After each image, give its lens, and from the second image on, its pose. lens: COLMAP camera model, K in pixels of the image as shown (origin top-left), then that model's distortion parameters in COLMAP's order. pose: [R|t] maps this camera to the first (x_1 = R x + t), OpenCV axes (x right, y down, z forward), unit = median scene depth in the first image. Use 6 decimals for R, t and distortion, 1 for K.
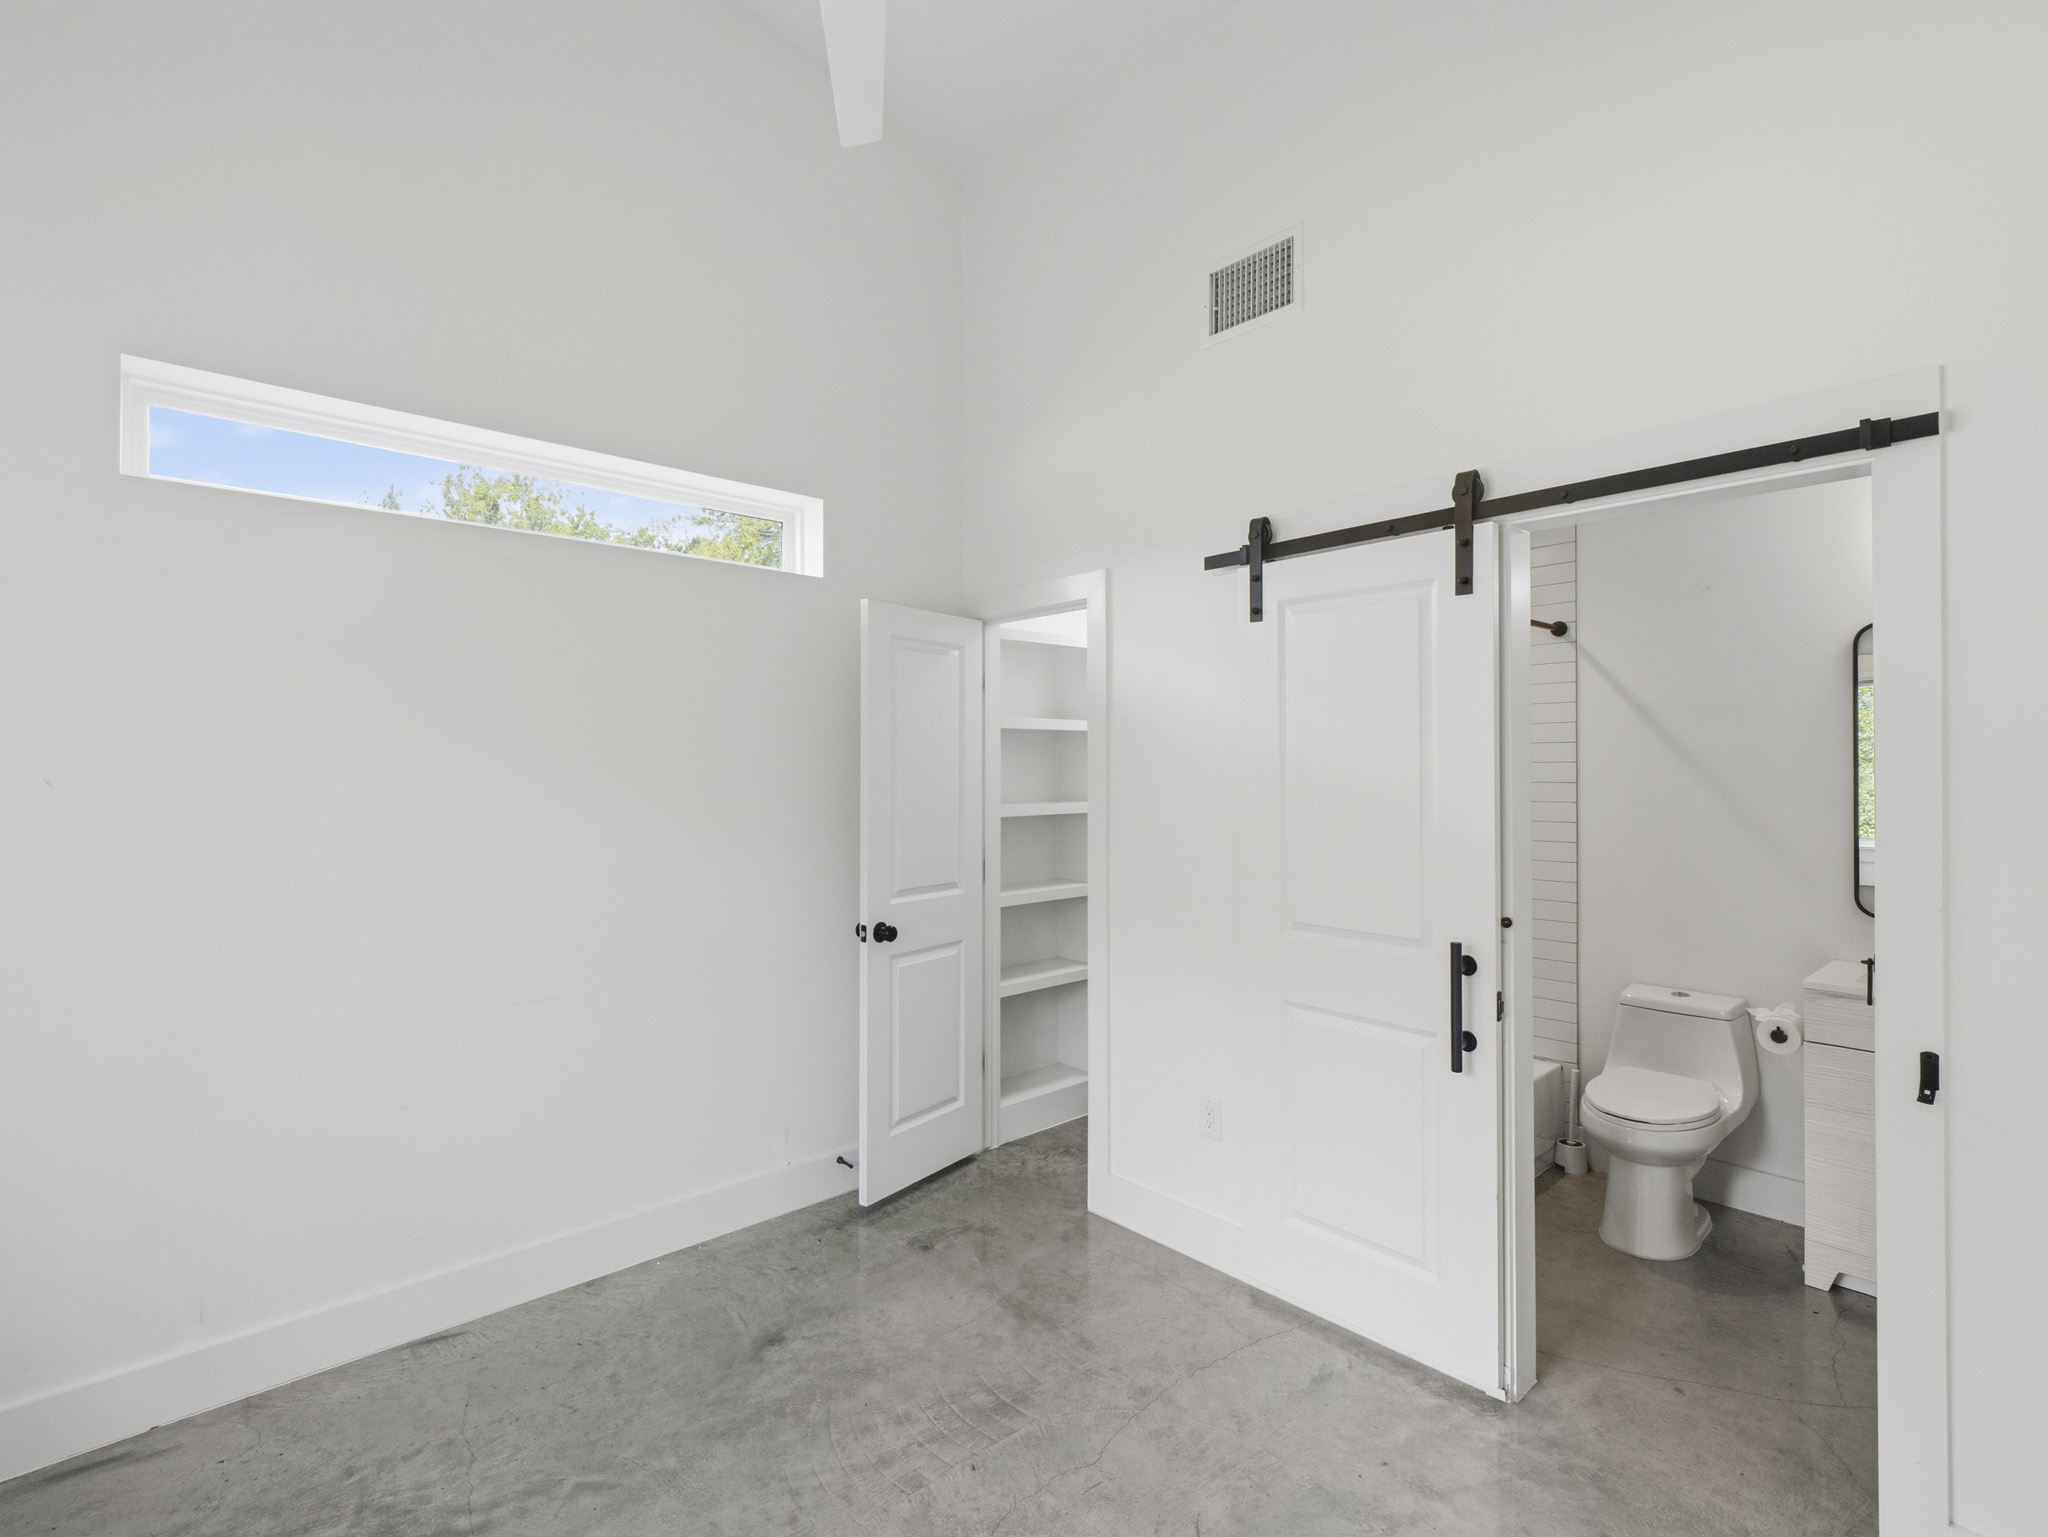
lens RADIAL K [[1000.5, 0, 1020.0], [0, 1000.5, 774.4], [0, 0, 1]] dist [-0.003130, -0.001923]
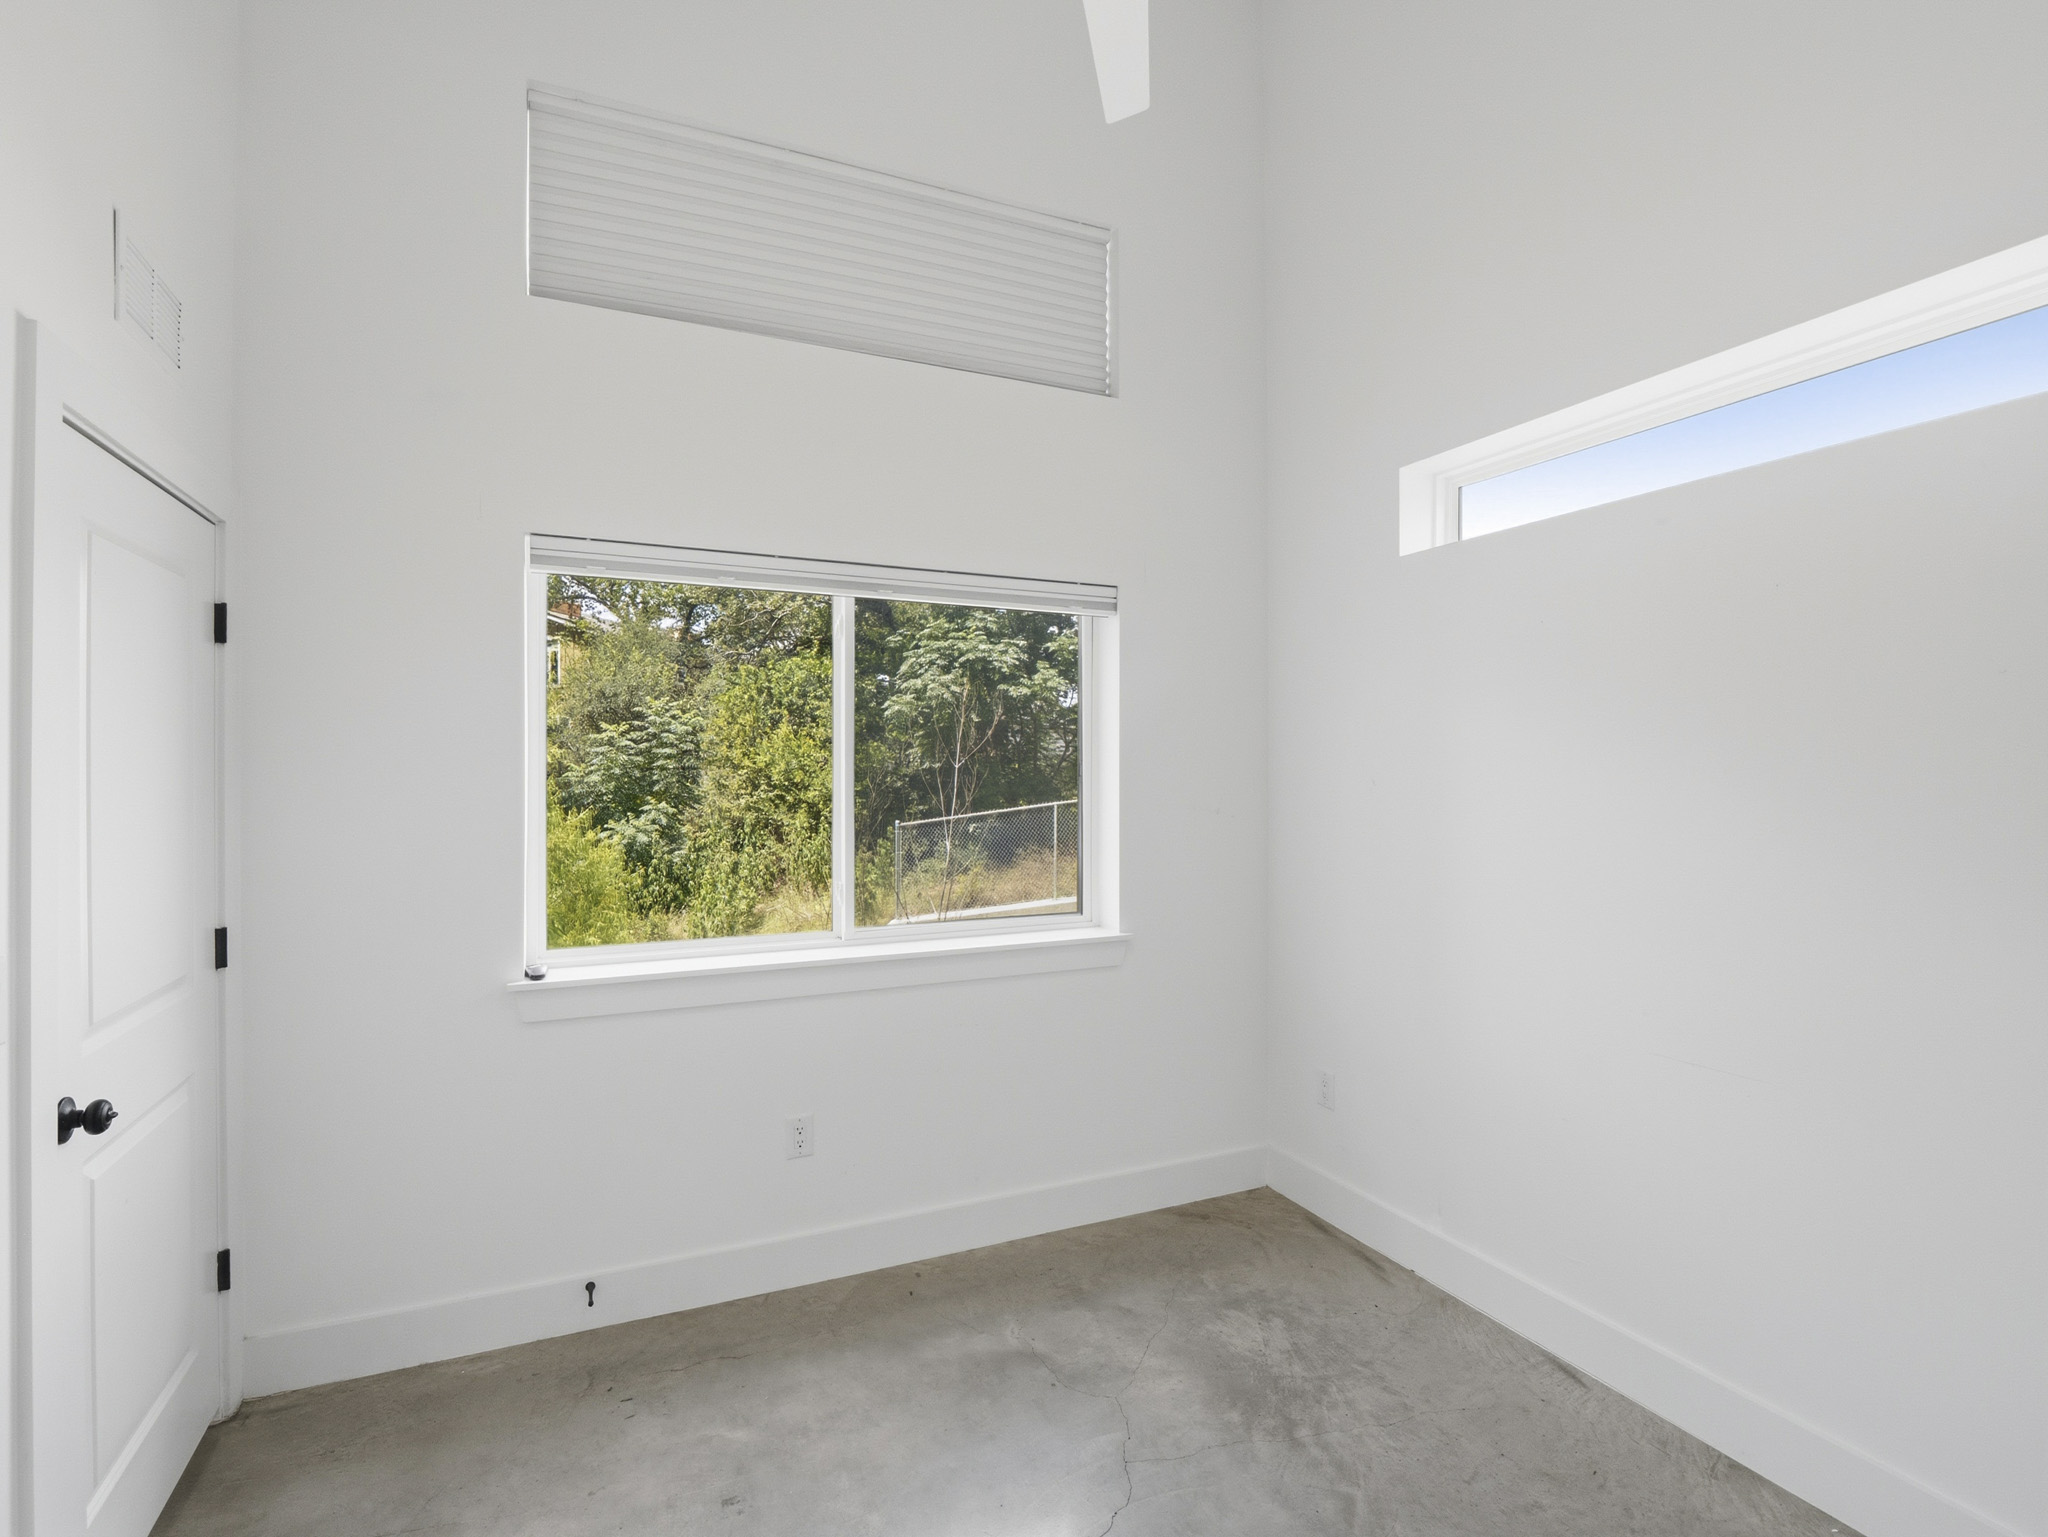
lens RADIAL K [[1000.5, 0, 1016.4], [0, 1000.5, 769.1], [0, 0, 1]] dist [-0.003130, -0.001923]
pose [[-0.312328, 0.001846, -0.949973, 0.564029], [-0.000814, 0.999997, 0.002211, -0.012693], [0.949974, 0.001464, -0.312325, 0.929649]]
